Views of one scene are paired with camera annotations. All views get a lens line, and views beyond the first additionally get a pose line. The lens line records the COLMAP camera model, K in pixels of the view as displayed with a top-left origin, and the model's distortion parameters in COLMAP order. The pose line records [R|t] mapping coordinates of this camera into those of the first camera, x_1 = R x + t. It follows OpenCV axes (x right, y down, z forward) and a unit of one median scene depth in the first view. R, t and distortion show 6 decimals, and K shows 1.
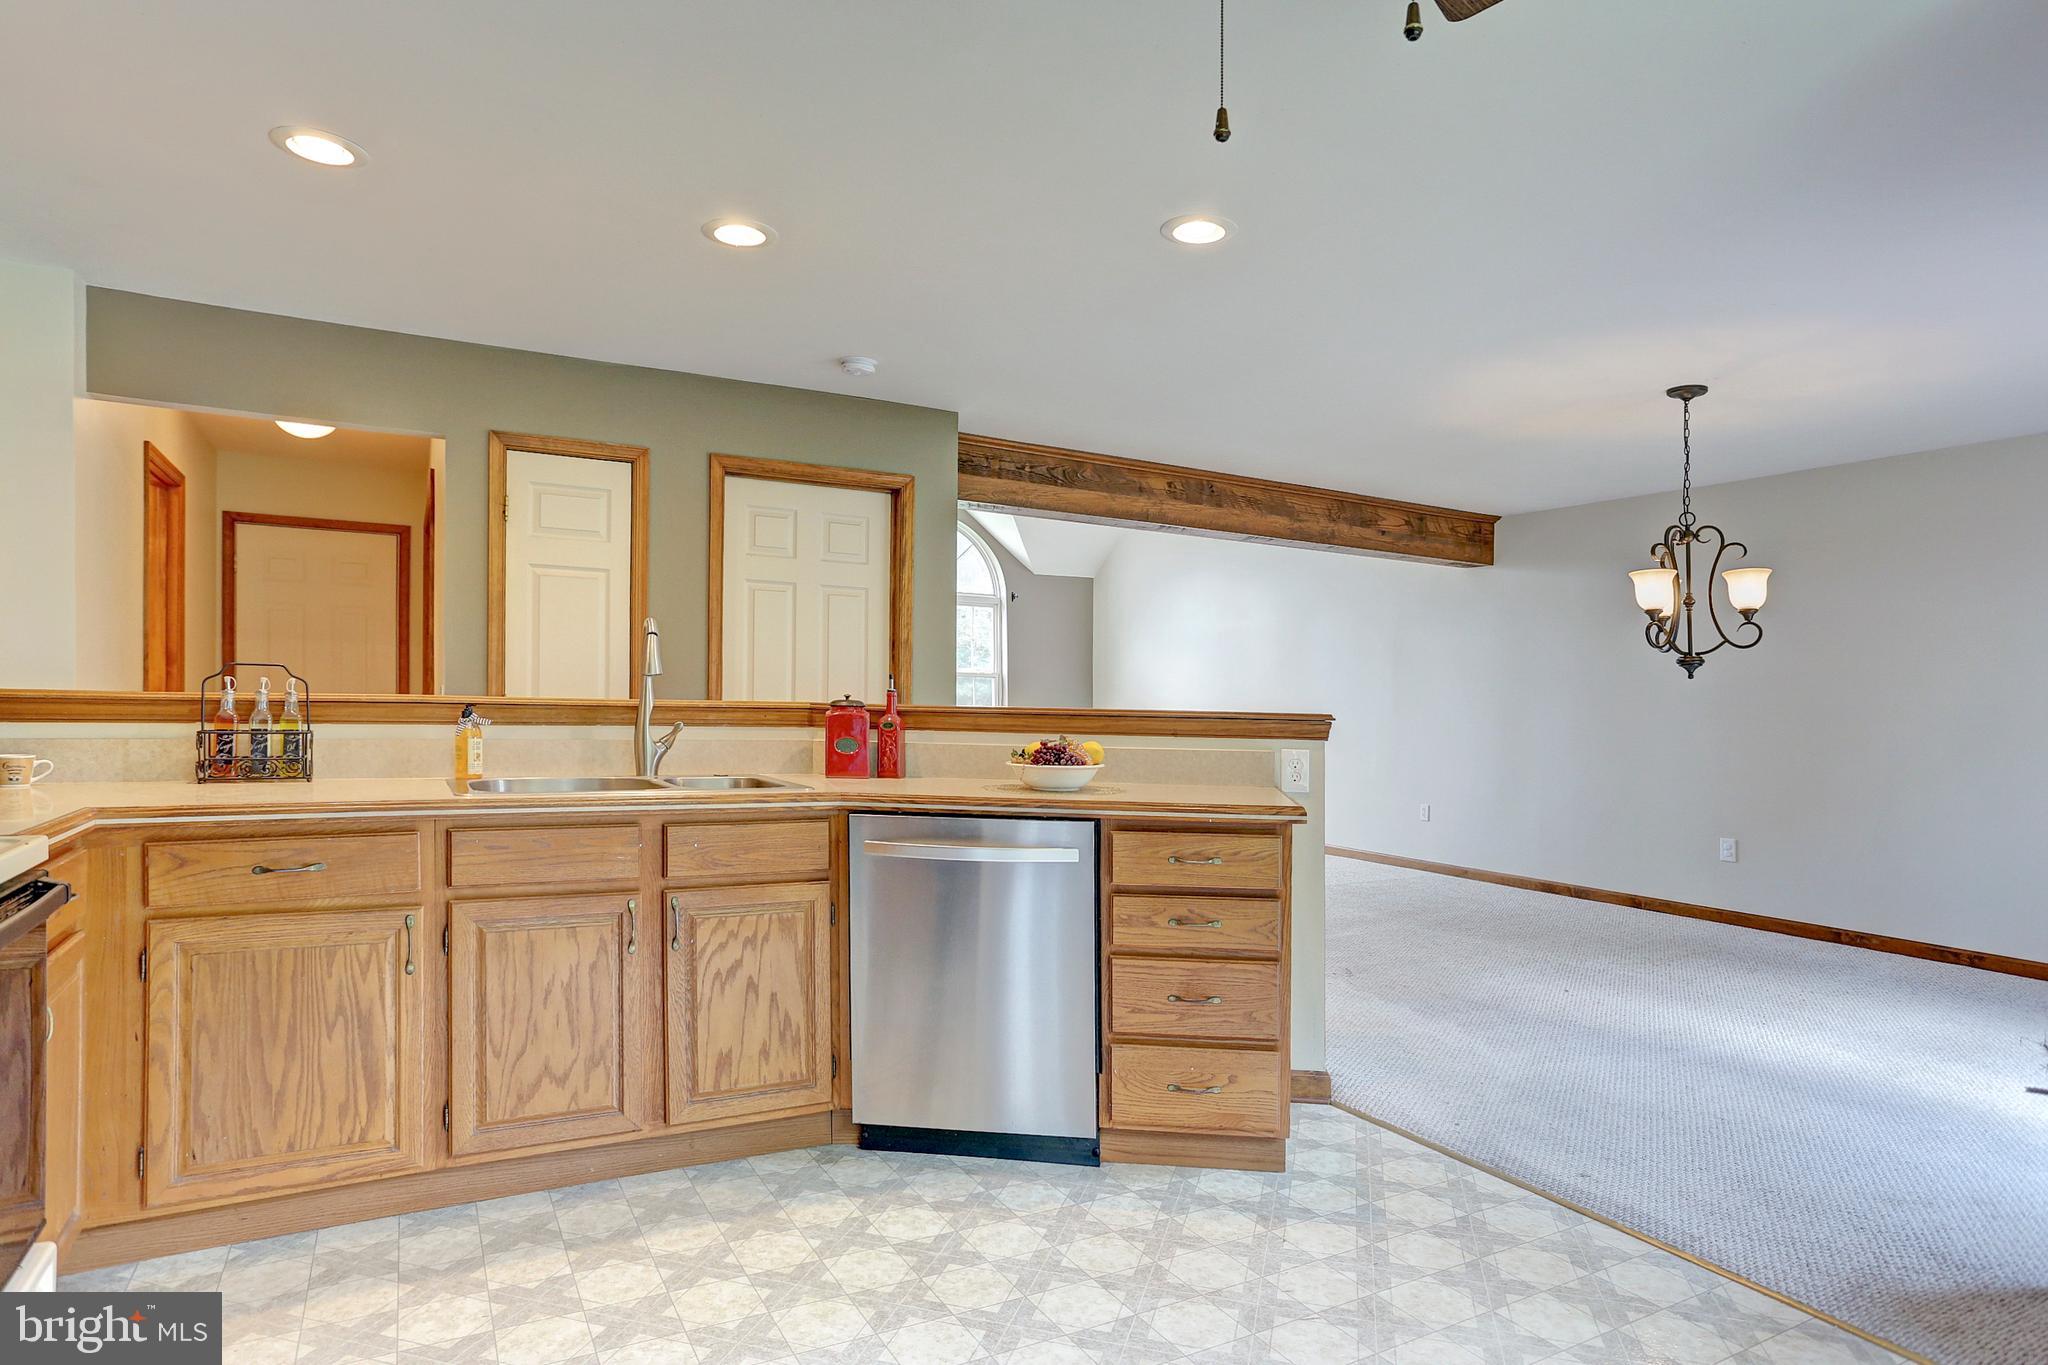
lens RADIAL K [[1138.5, 0, 1024.4], [0, 1138.5, 620.6], [0, 0, 1]] dist [-0.049149, 0.035320]
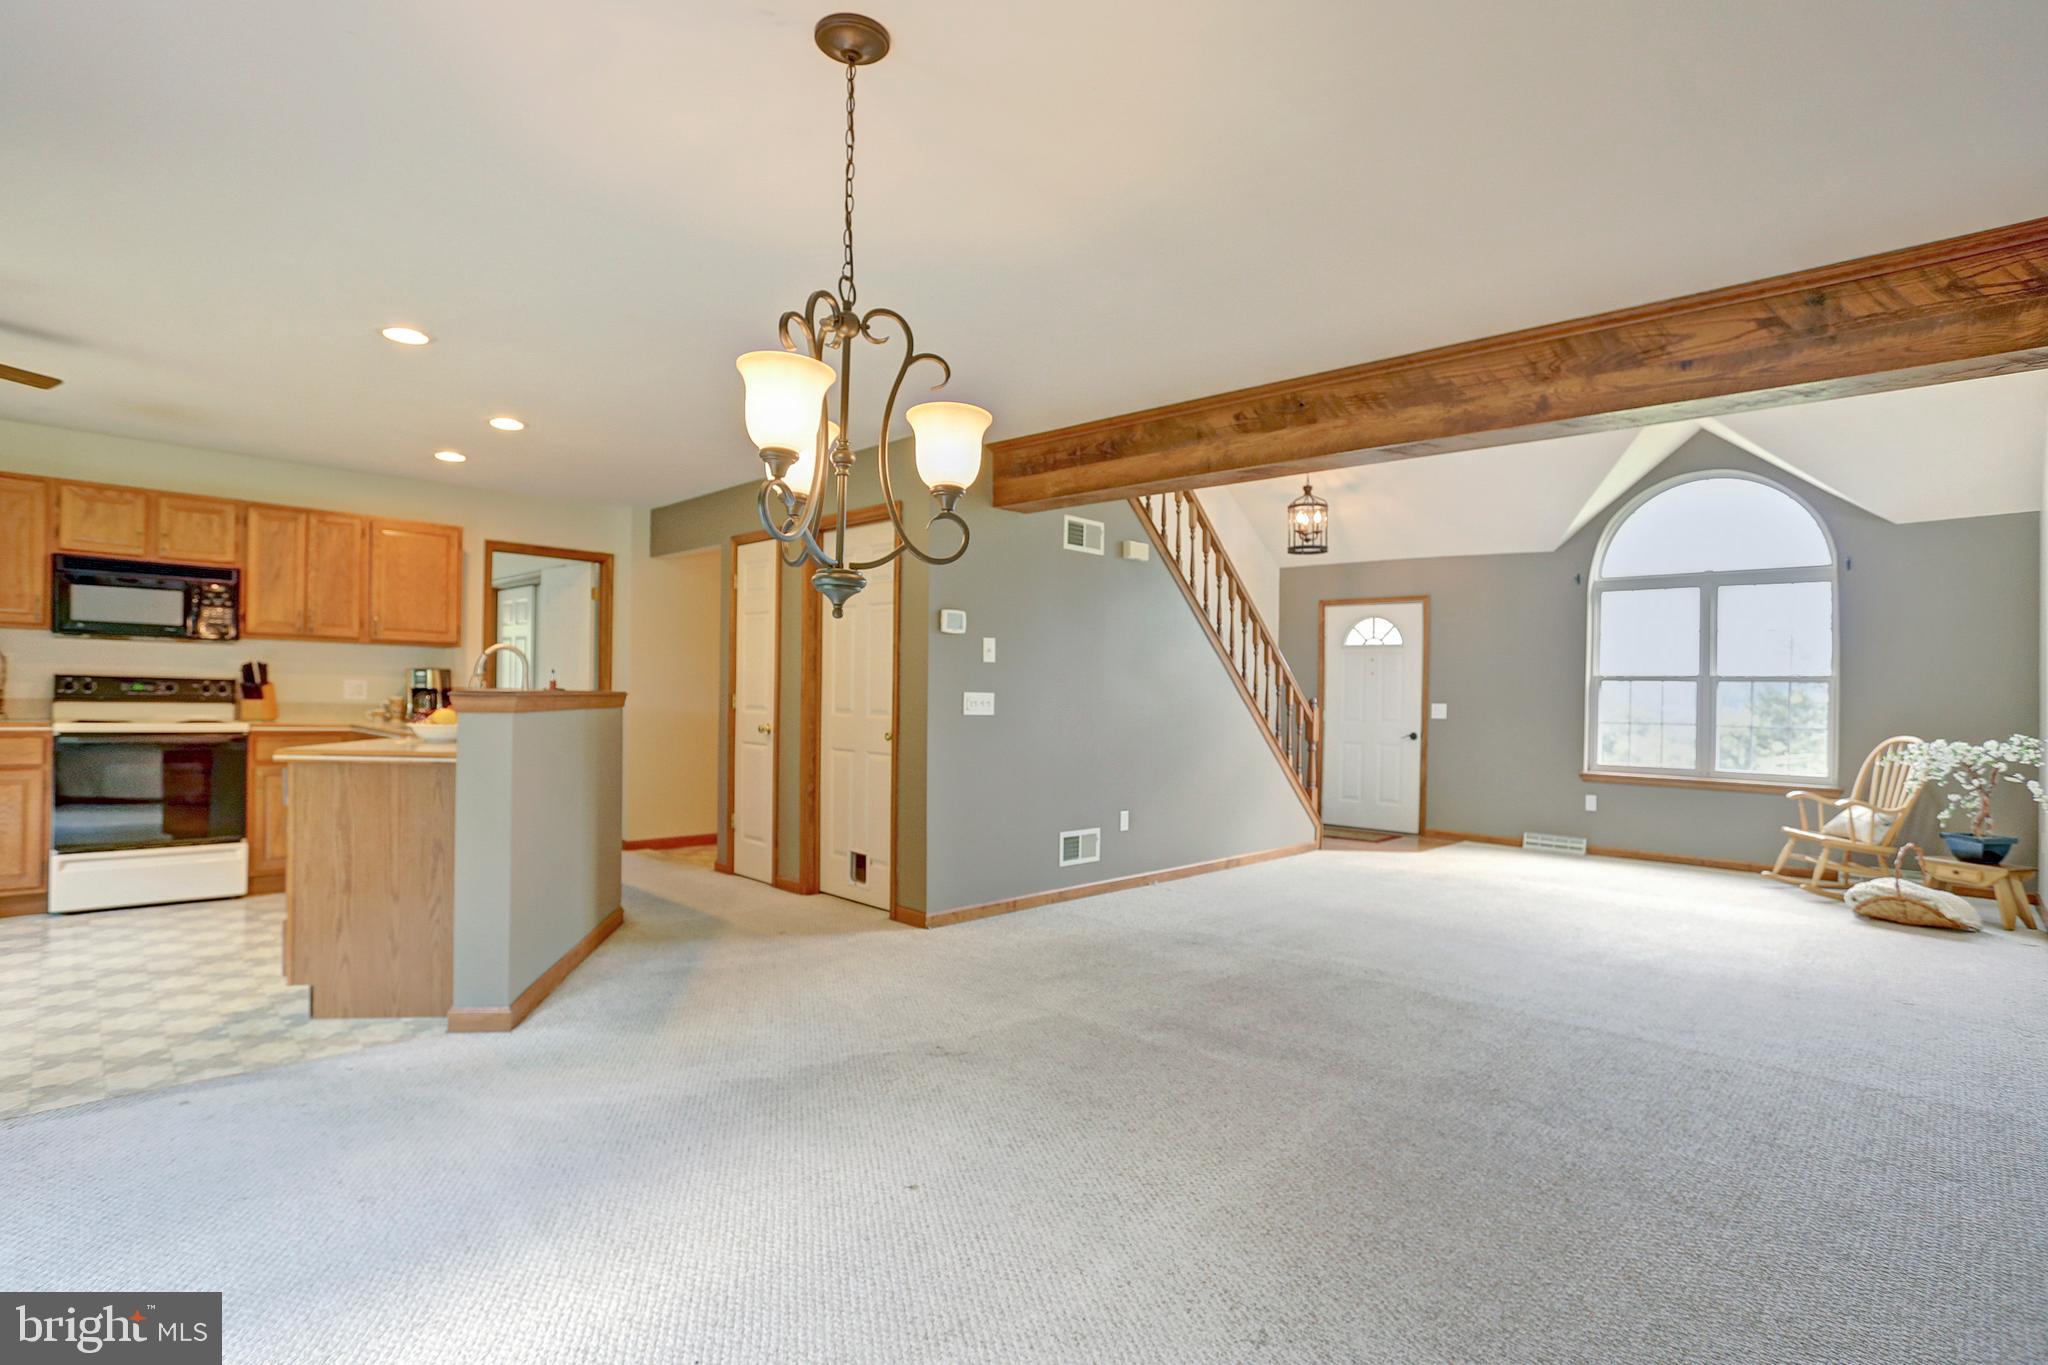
lens RADIAL K [[985.4, 0, 1020.4], [0, 985.4, 666.4], [0, 0, 1]] dist [-0.062862, 0.022889]
pose [[0.287317, -0.040675, -0.956972, 1.605057], [0.050074, 0.998370, -0.027400, 0.133614], [0.956526, -0.040047, 0.288885, 1.500569]]
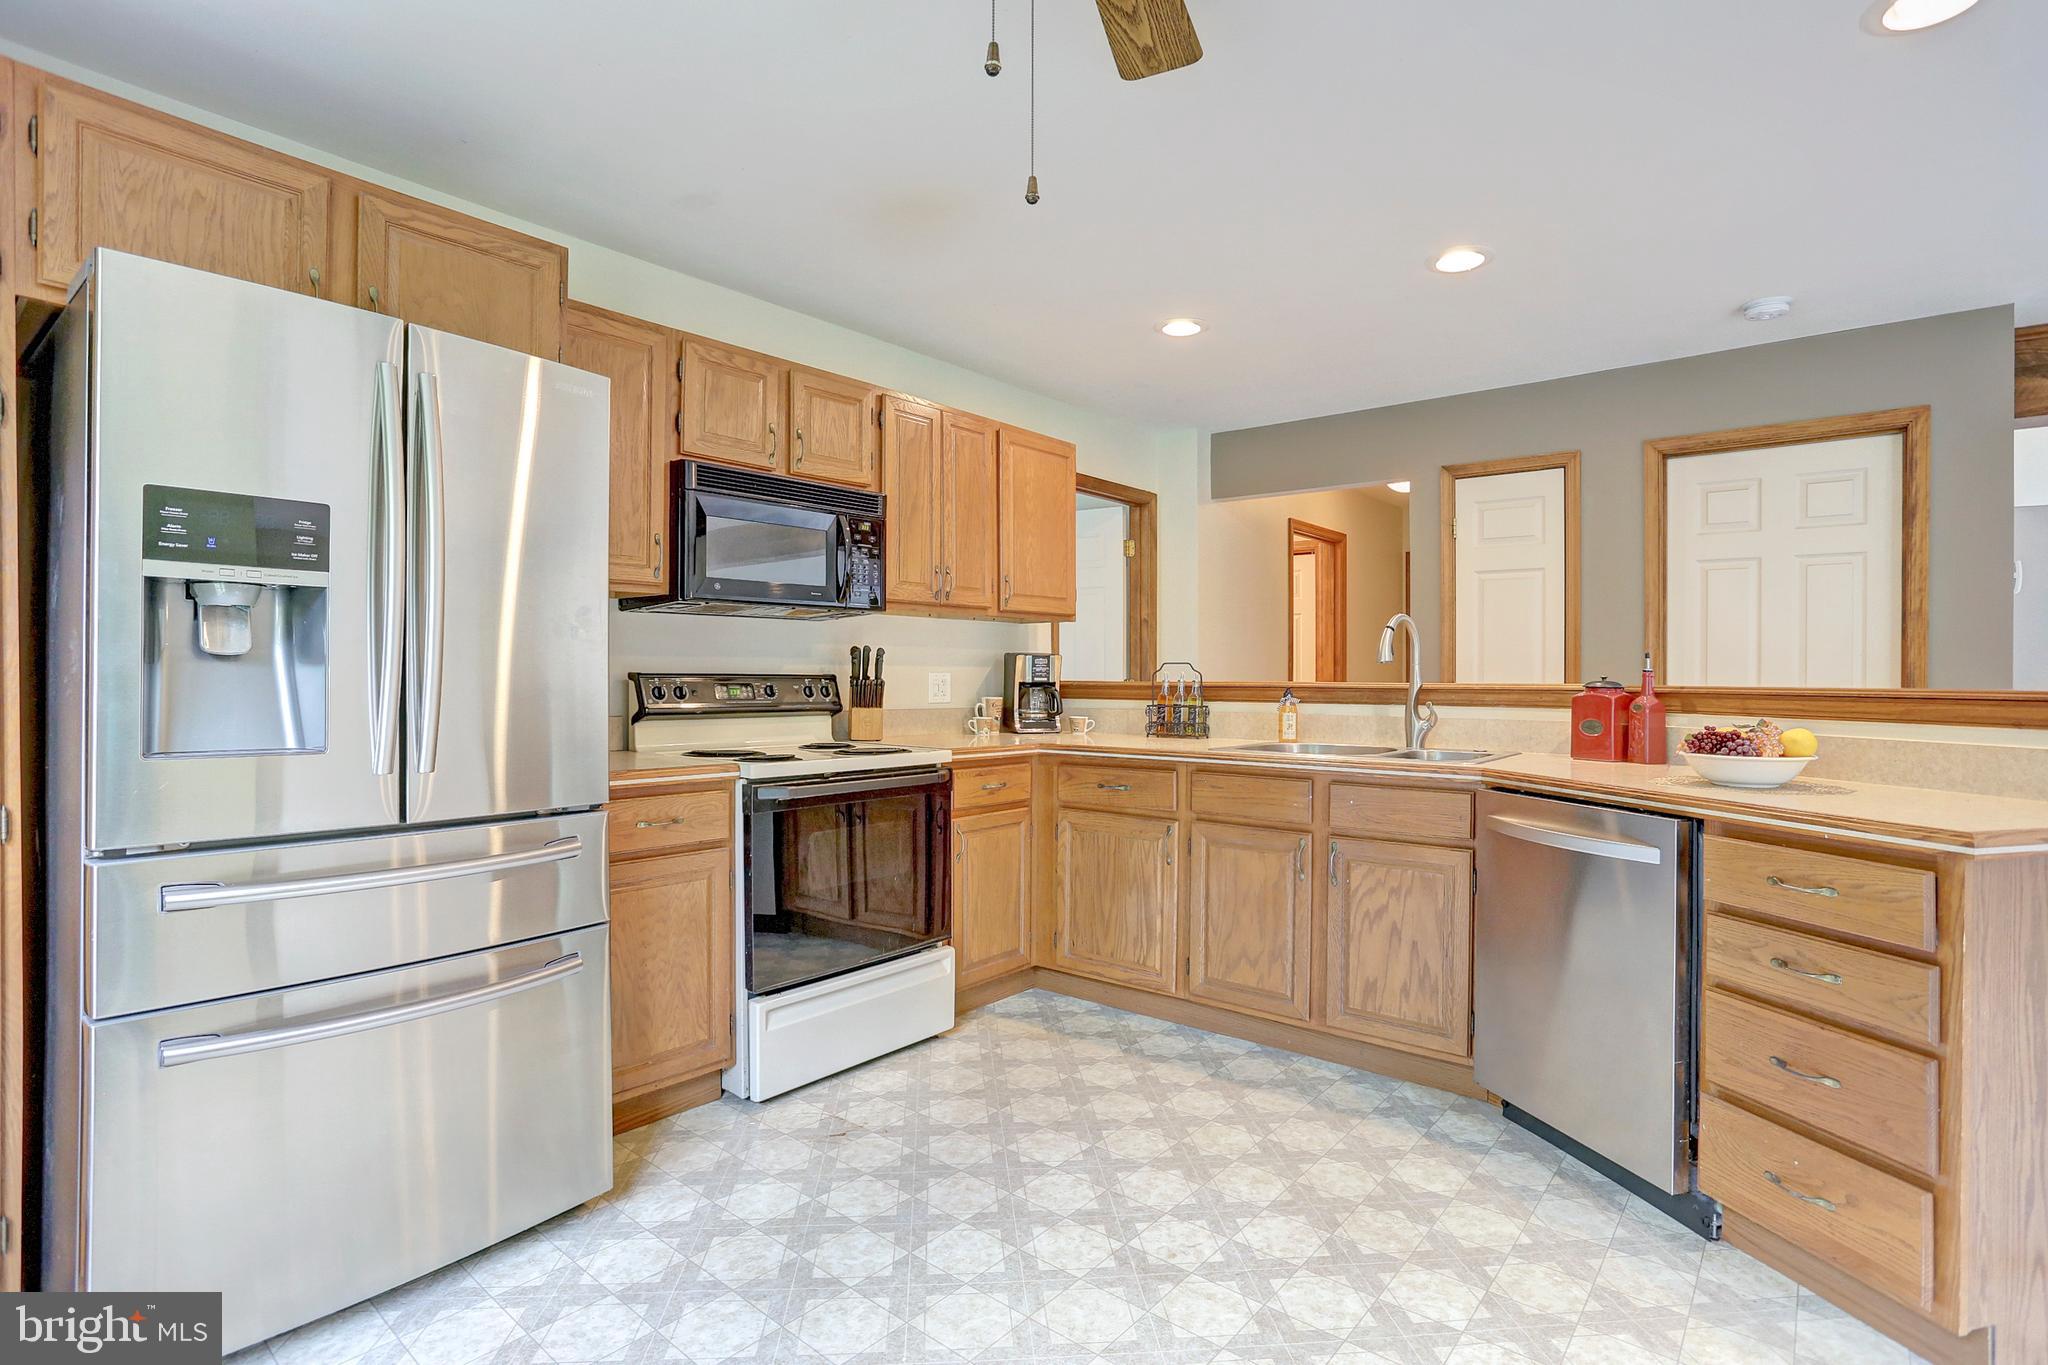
lens RADIAL K [[996.5, 0, 1044.9], [0, 996.5, 606.7], [0, 0, 1]] dist [-0.072868, 0.033257]
pose [[0.385218, -0.078864, -0.919450, 0.543054], [0.063834, 0.996232, -0.058706, 0.029756], [0.920615, -0.036077, 0.388801, 0.283513]]
